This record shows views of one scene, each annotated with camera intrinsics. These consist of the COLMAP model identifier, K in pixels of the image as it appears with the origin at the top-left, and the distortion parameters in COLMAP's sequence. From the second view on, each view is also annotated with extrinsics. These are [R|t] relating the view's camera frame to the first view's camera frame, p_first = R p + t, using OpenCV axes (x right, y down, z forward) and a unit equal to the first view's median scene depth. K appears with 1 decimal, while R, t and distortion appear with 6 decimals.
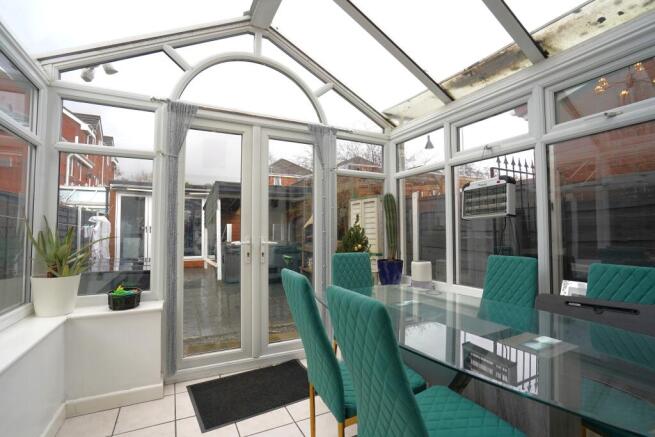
lens RADIAL K [[302.2, 0, 322.3], [0, 302.2, 219.3], [0, 0, 1]] dist [-0.056248, 0.017101]
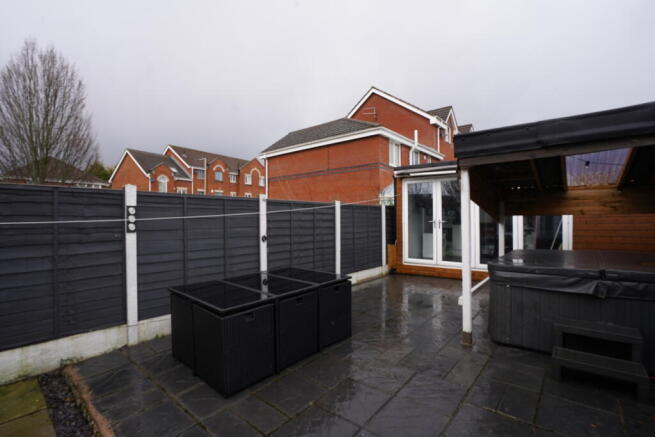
lens RADIAL K [[302.2, 0, 322.3], [0, 302.2, 219.3], [0, 0, 1]] dist [-0.056248, 0.017101]
pose [[0.397349, -0.001218, -0.917667, 0.005664], [0.044127, 0.998868, 0.017781, -0.001621], [0.916606, -0.047559, 0.396953, 0.240781]]
